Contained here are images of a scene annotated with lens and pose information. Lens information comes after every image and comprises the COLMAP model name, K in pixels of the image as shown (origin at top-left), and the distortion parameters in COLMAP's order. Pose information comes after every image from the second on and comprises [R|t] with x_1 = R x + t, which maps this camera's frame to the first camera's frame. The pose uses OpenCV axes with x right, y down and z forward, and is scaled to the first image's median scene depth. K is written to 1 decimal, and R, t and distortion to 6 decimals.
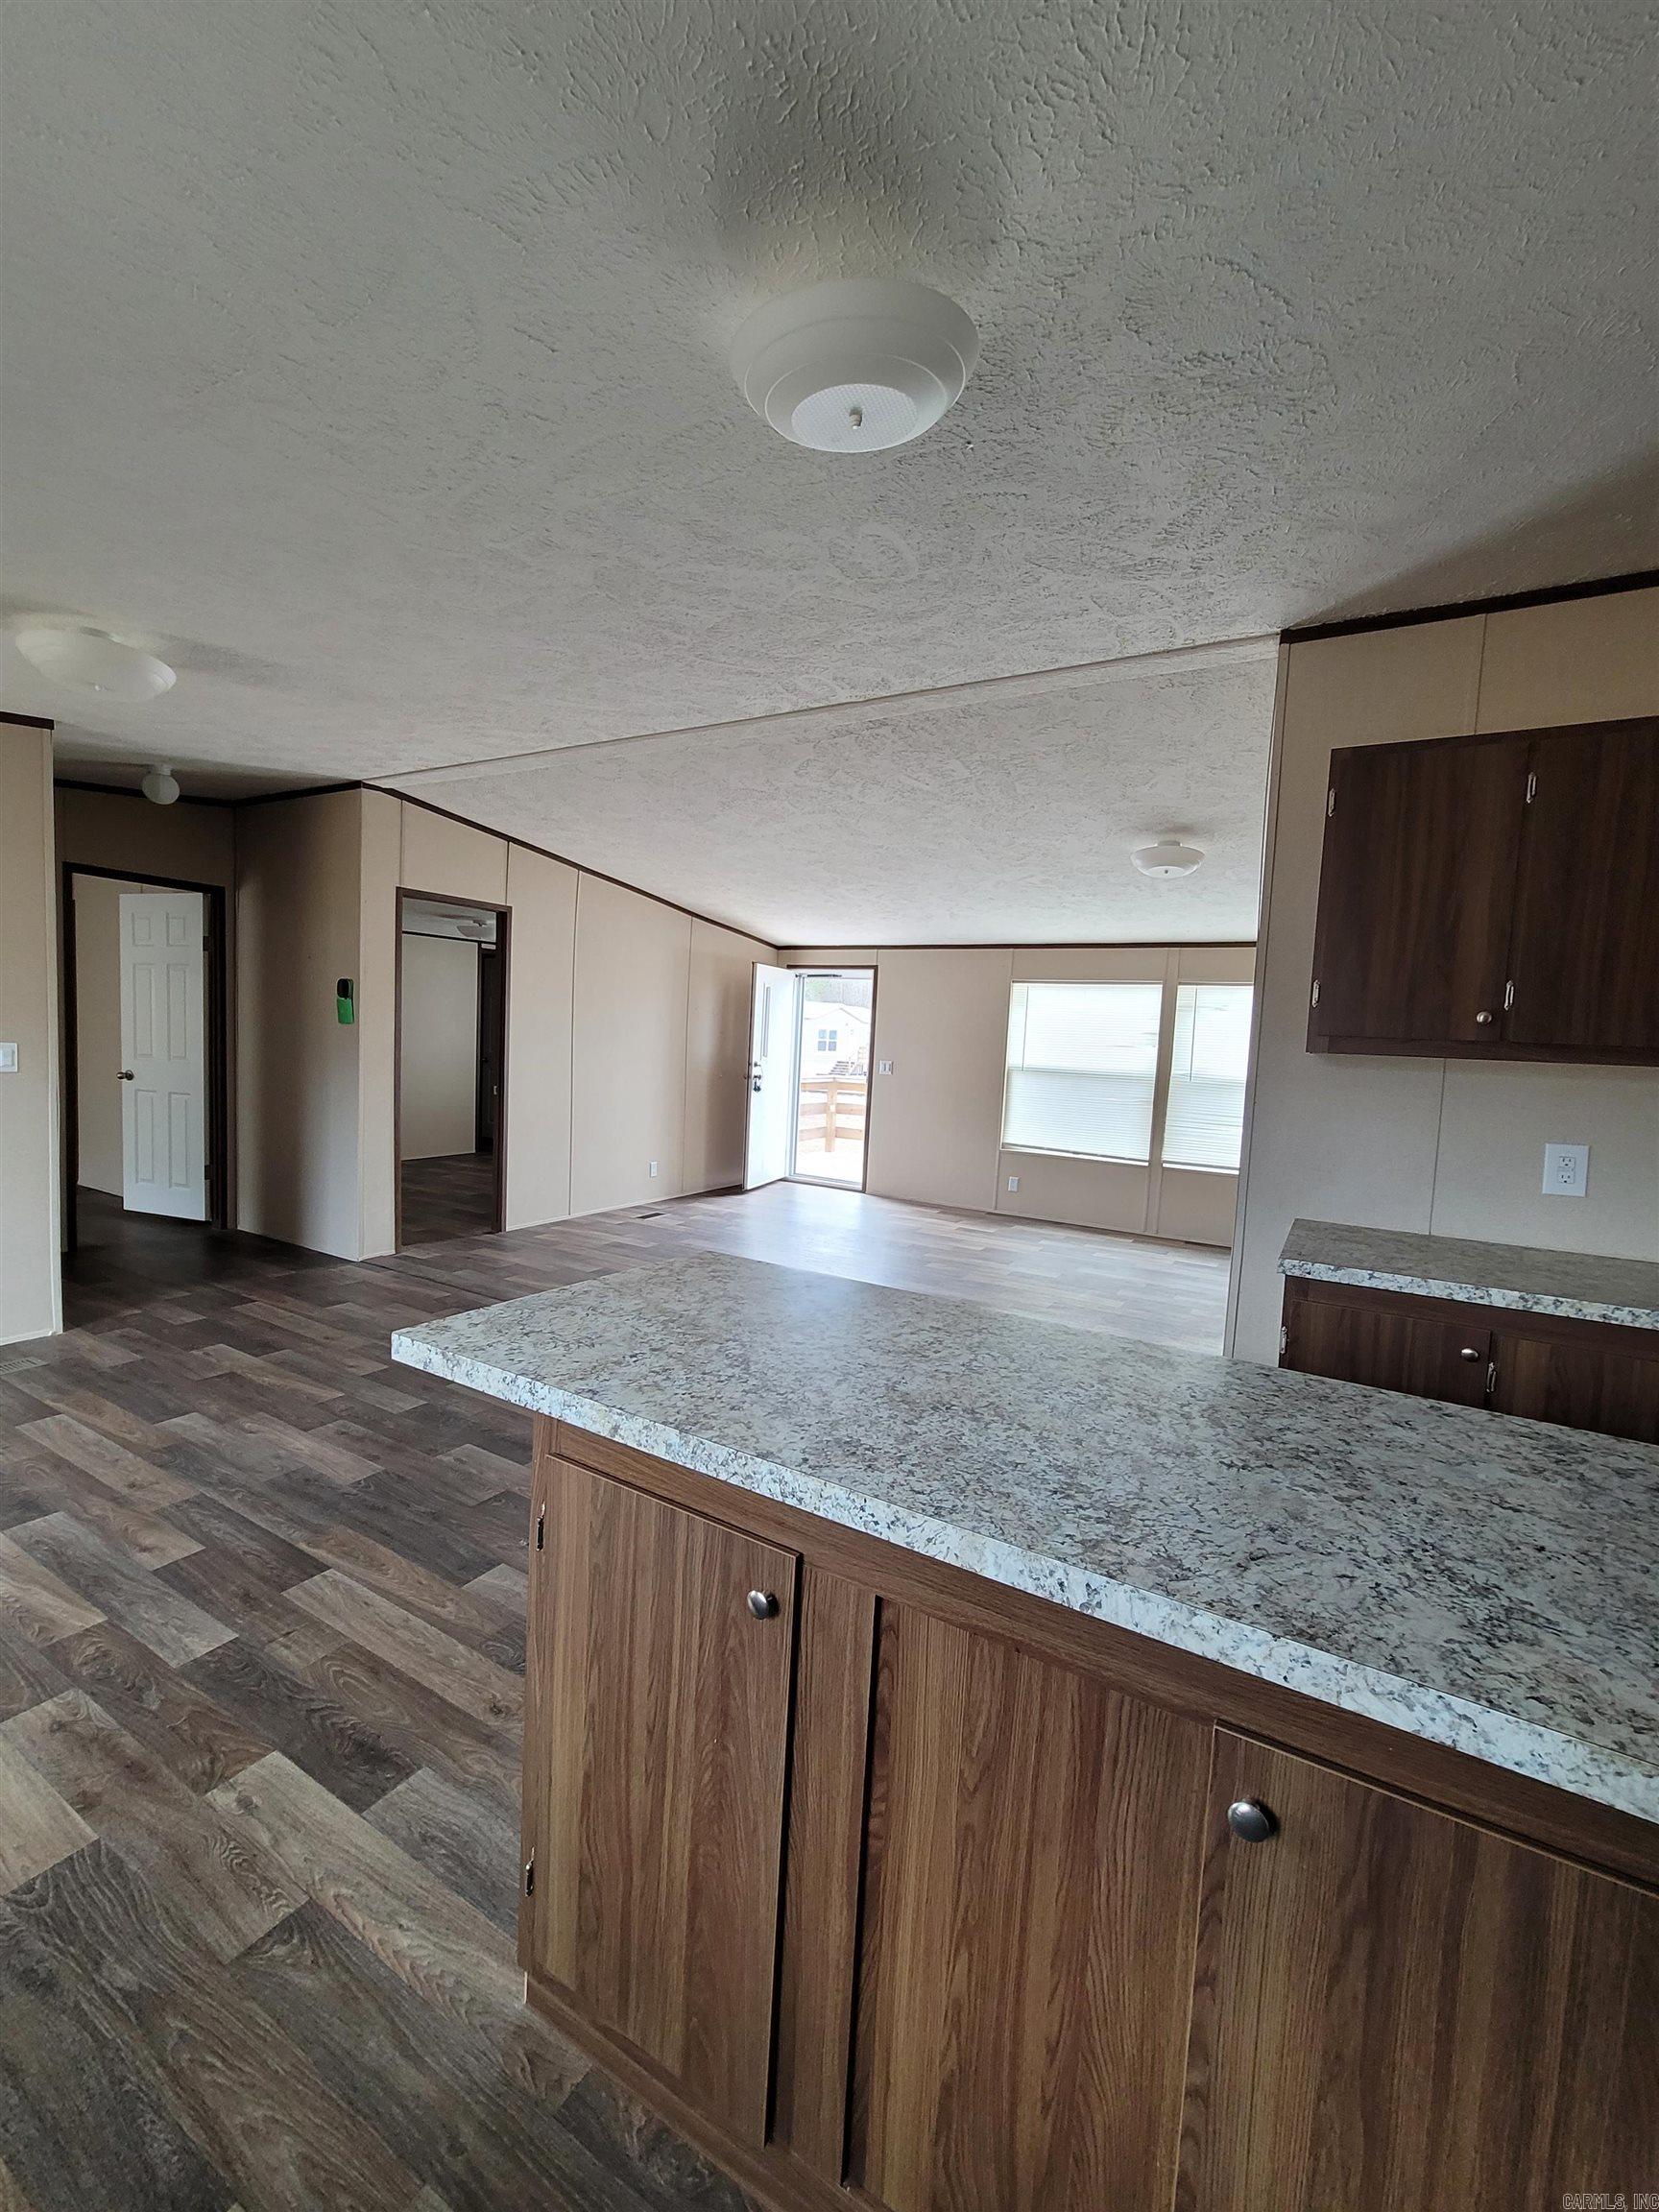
lens RADIAL K [[905.3, 0, 836.4], [0, 905.3, 1103.0], [0, 0, 1]] dist [-0.005937, 0.001361]
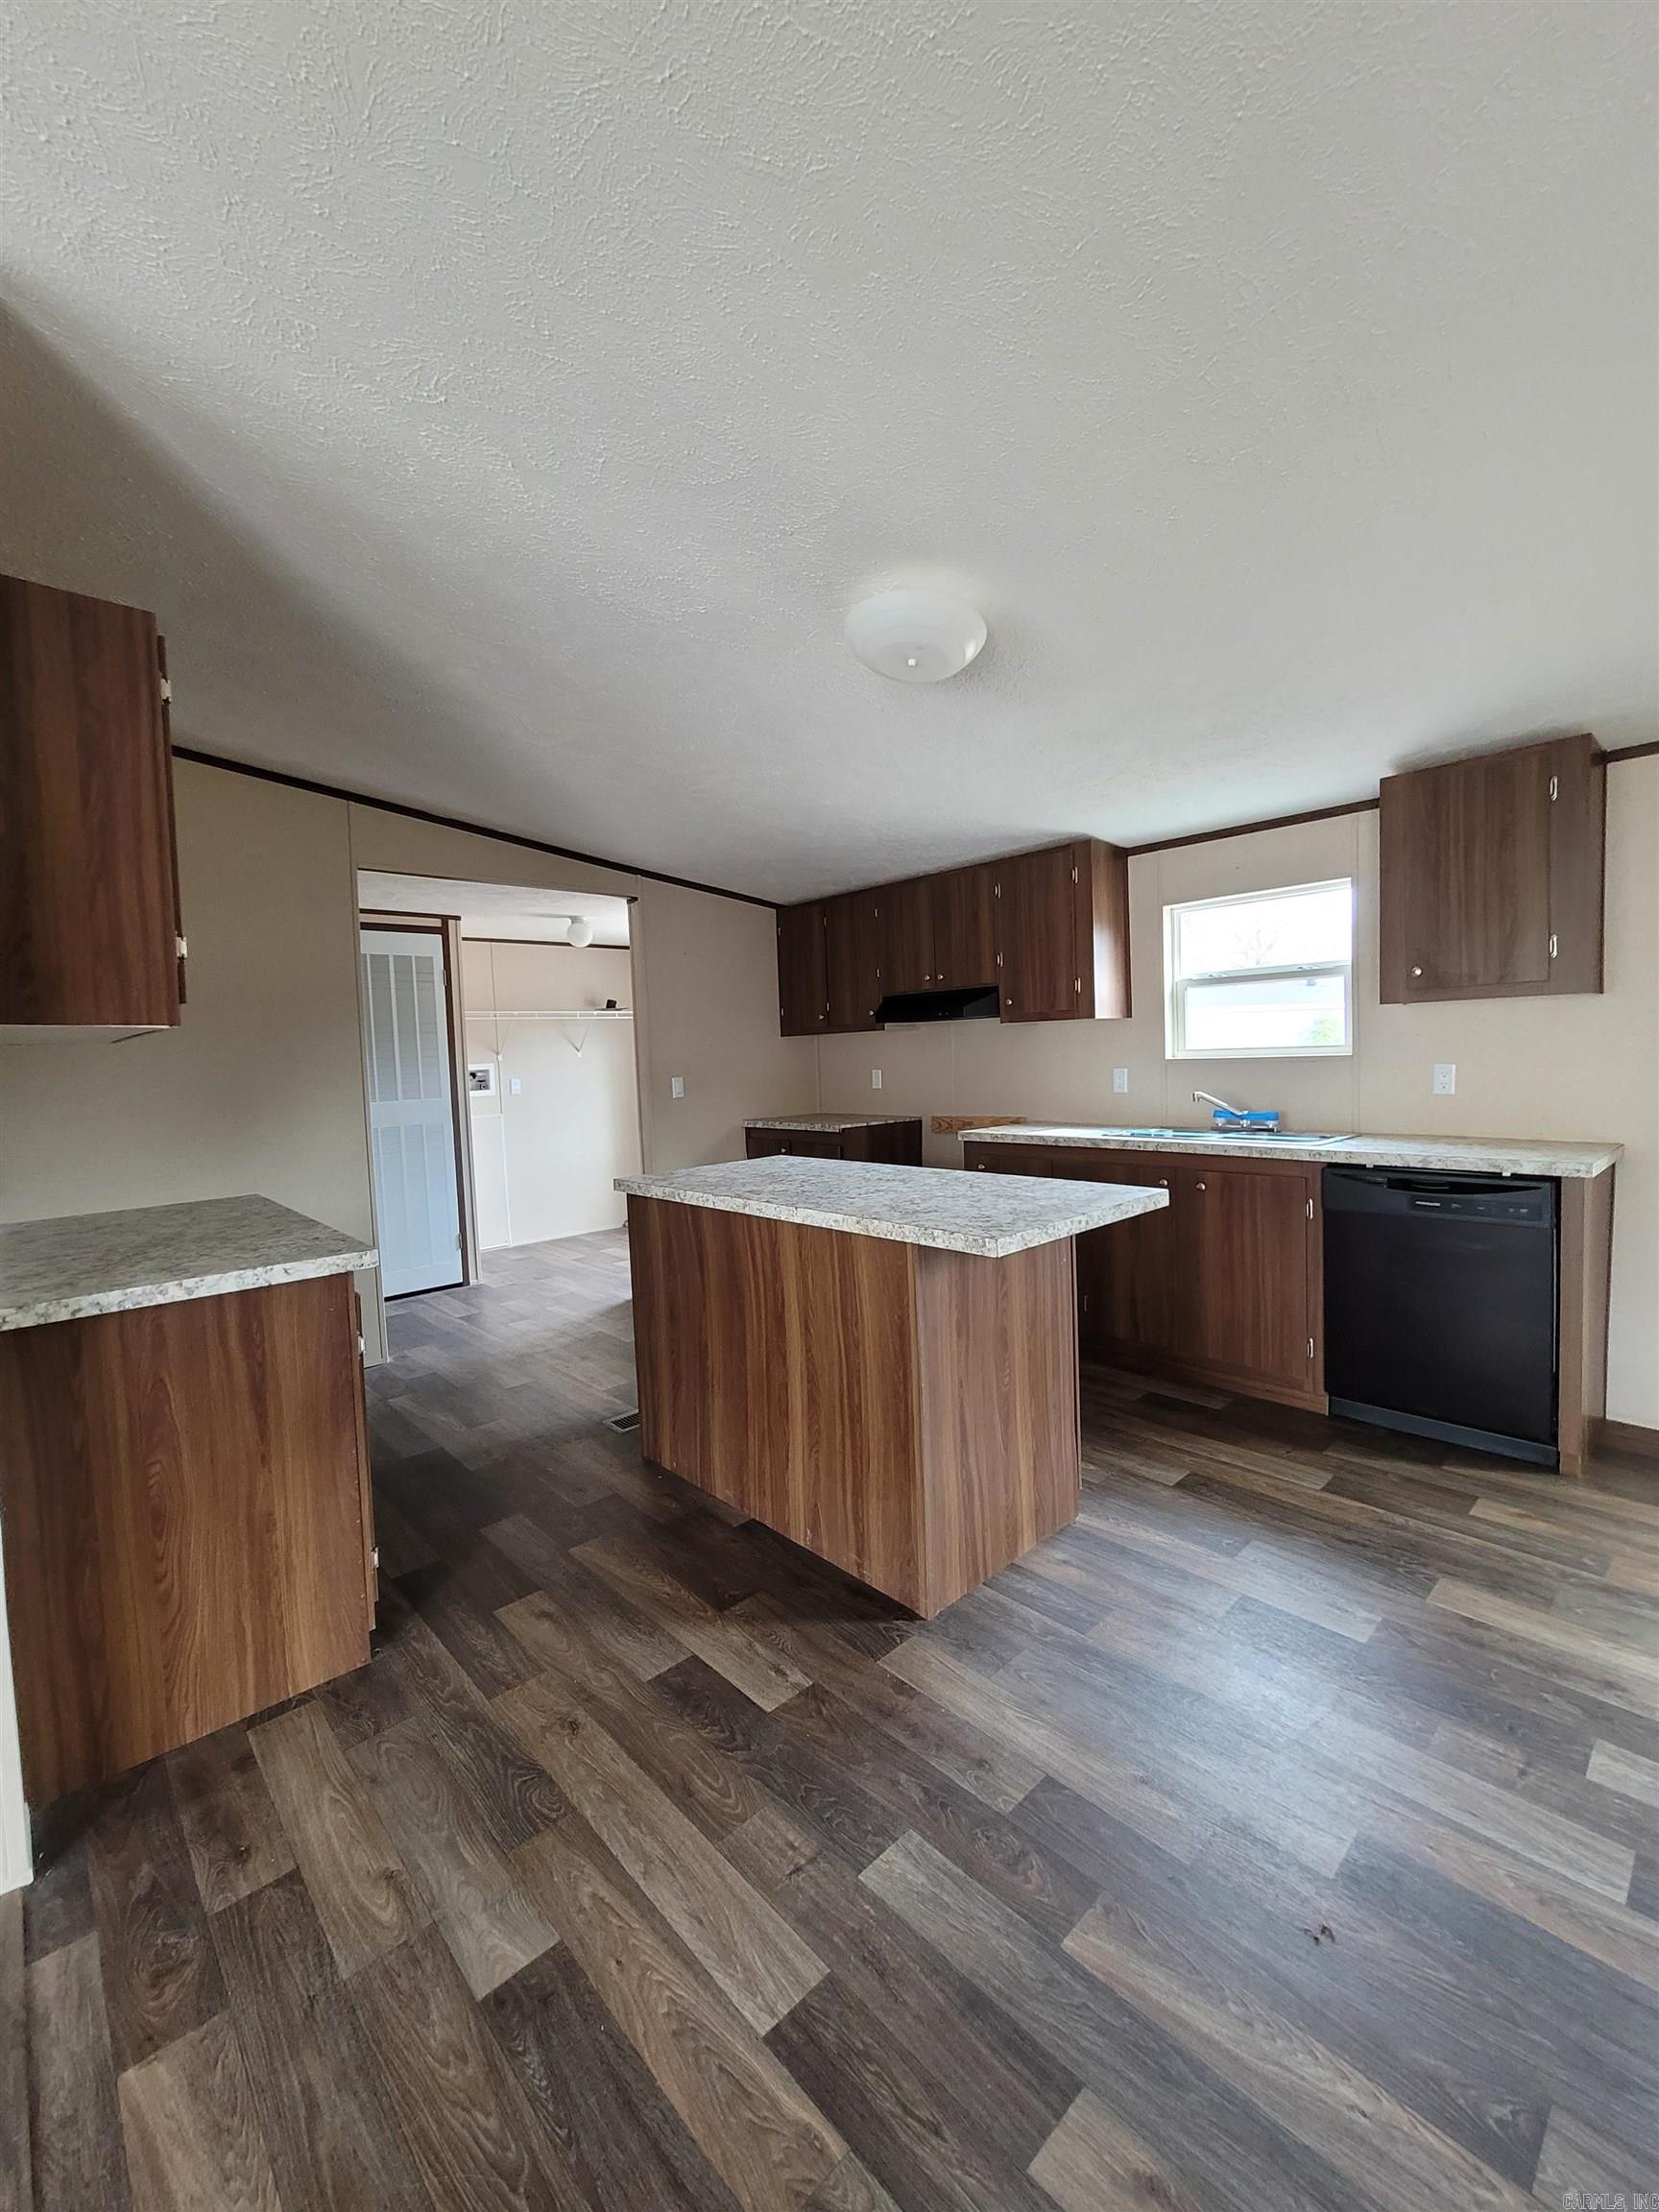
lens RADIAL K [[922.5, 0, 843.1], [0, 922.5, 1070.3], [0, 0, 1]] dist [-0.002895, 0.005588]
pose [[-0.959675, -0.021605, 0.280281, -0.274354], [0.007261, 0.994805, 0.101544, -0.122816], [-0.281019, 0.099485, -0.954532, 2.068413]]
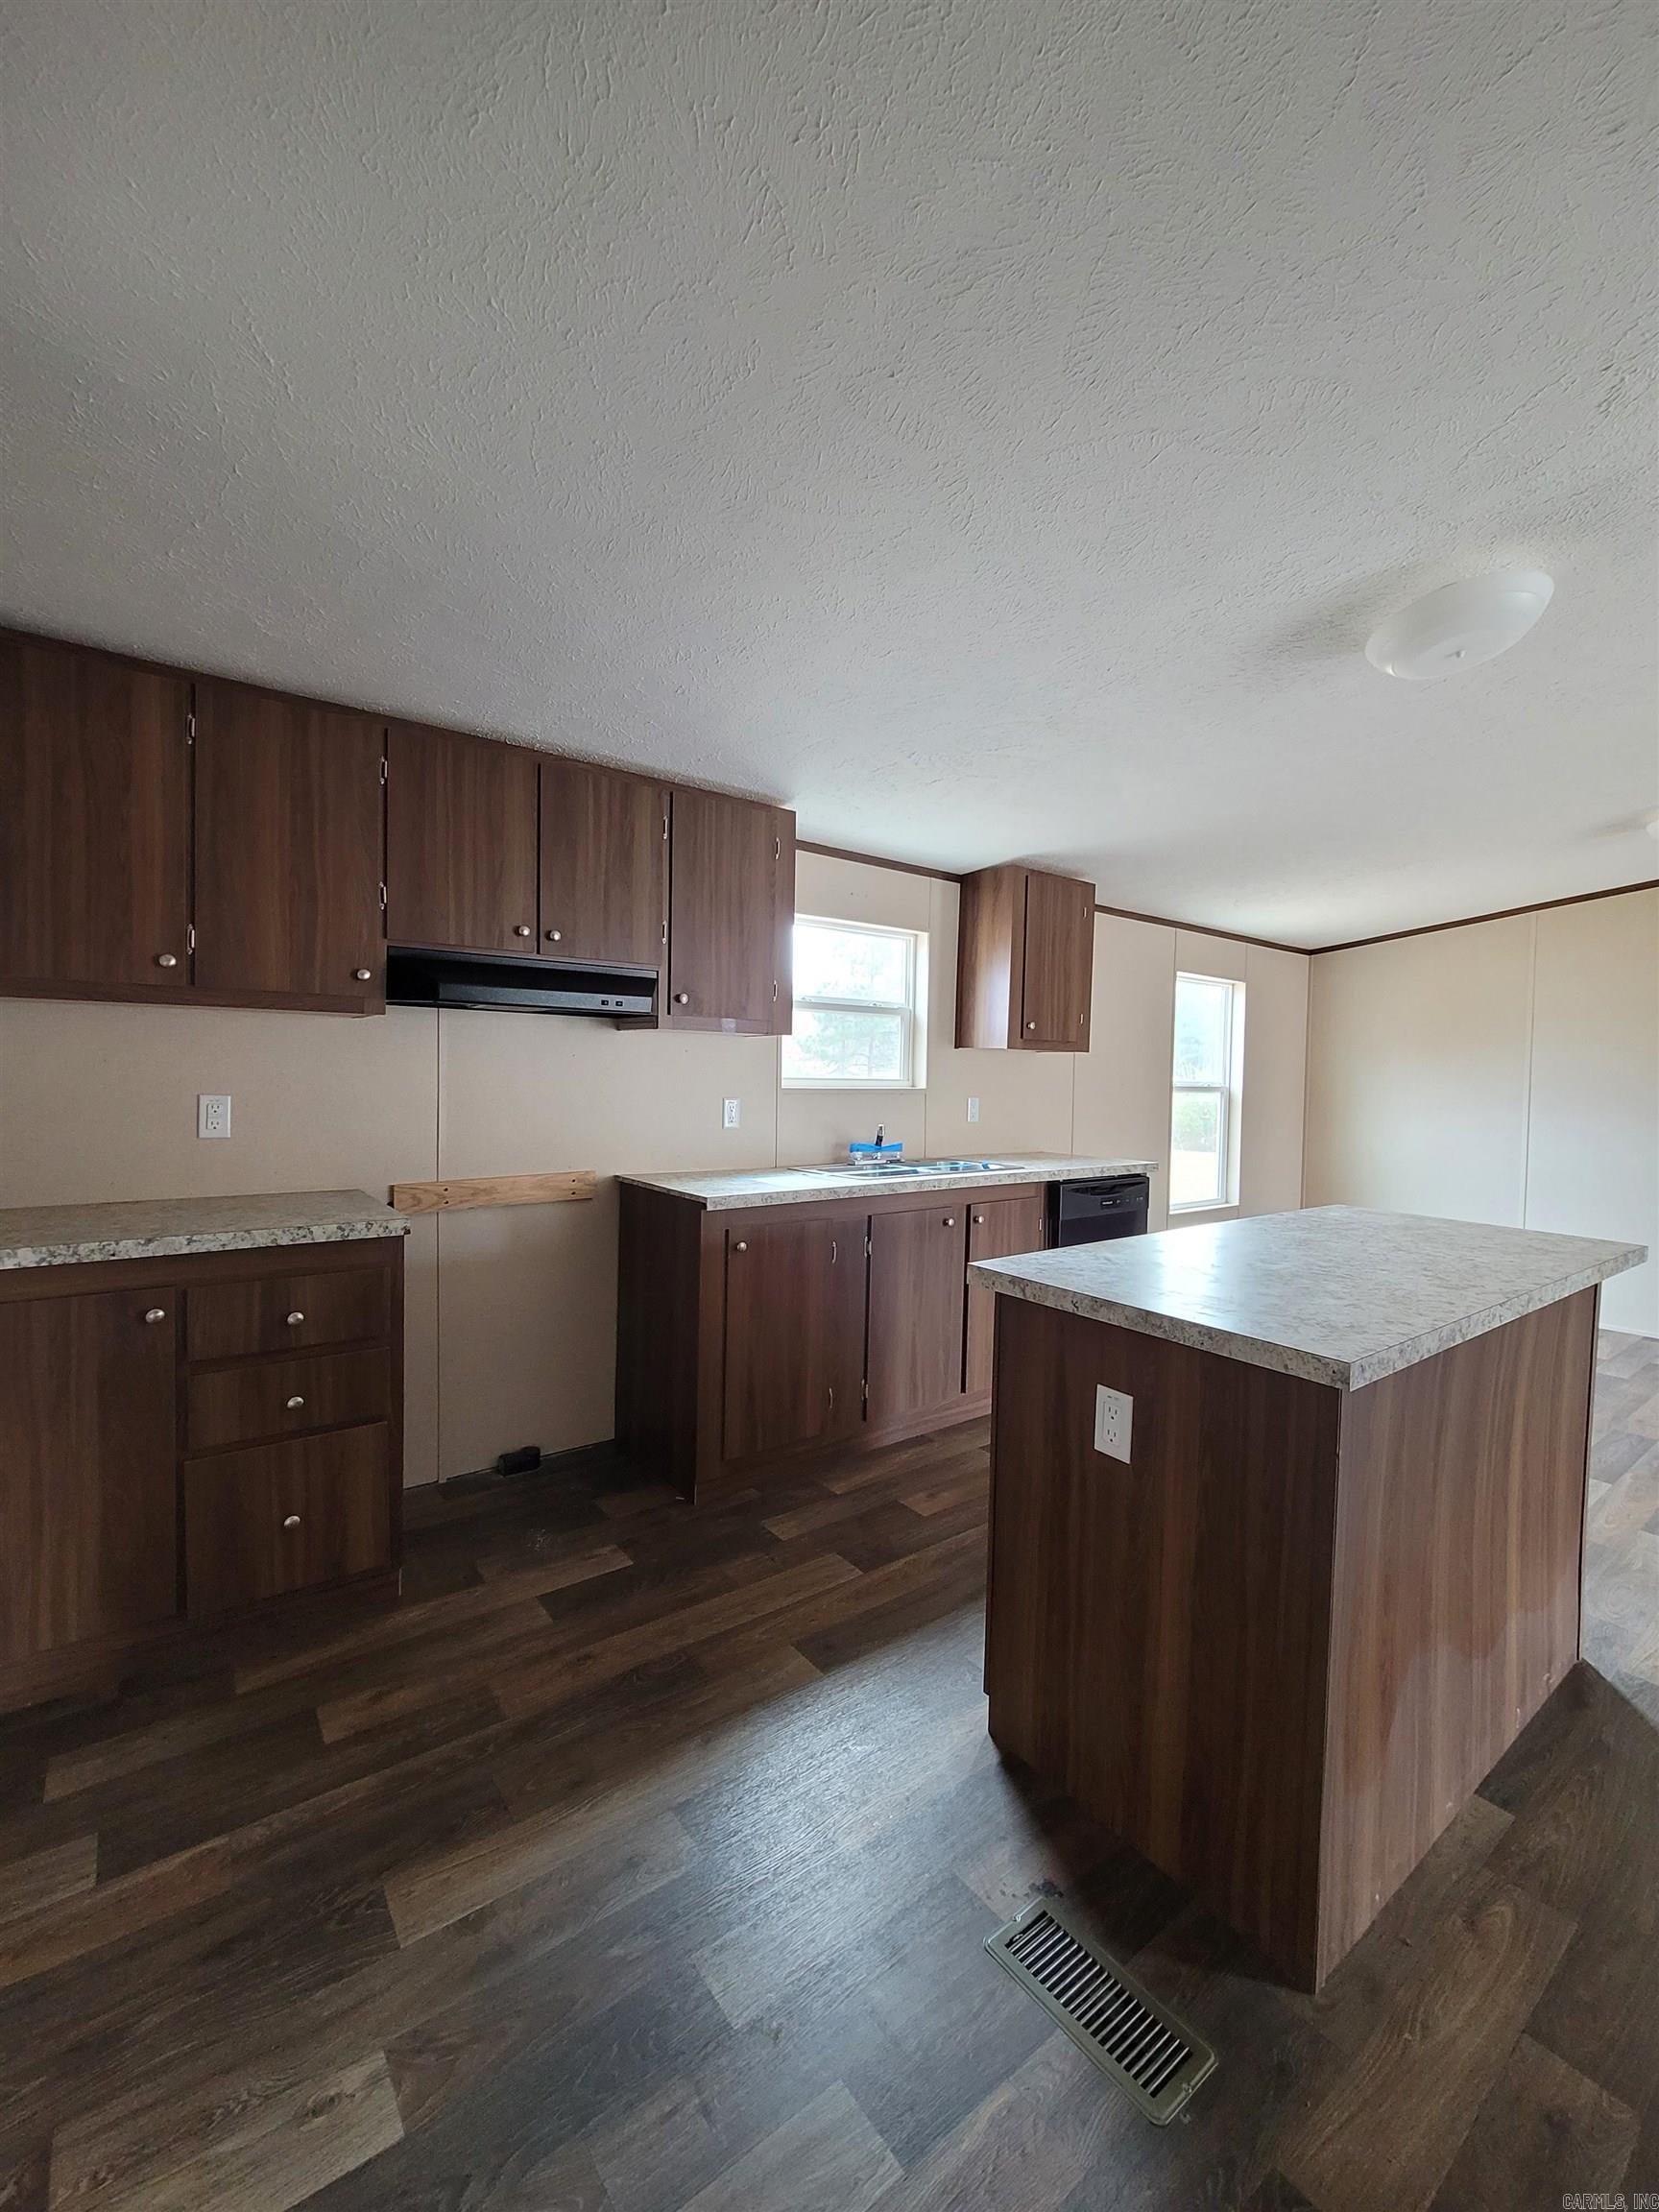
lens RADIAL K [[906.1, 0, 835.9], [0, 906.1, 1102.1], [0, 0, 1]] dist [-0.002899, 0.000365]
pose [[-0.377408, -0.028046, -0.925622, 1.349234], [-0.105635, 0.994321, 0.012943, 0.079347], [0.920003, 0.102663, -0.378227, 0.495781]]
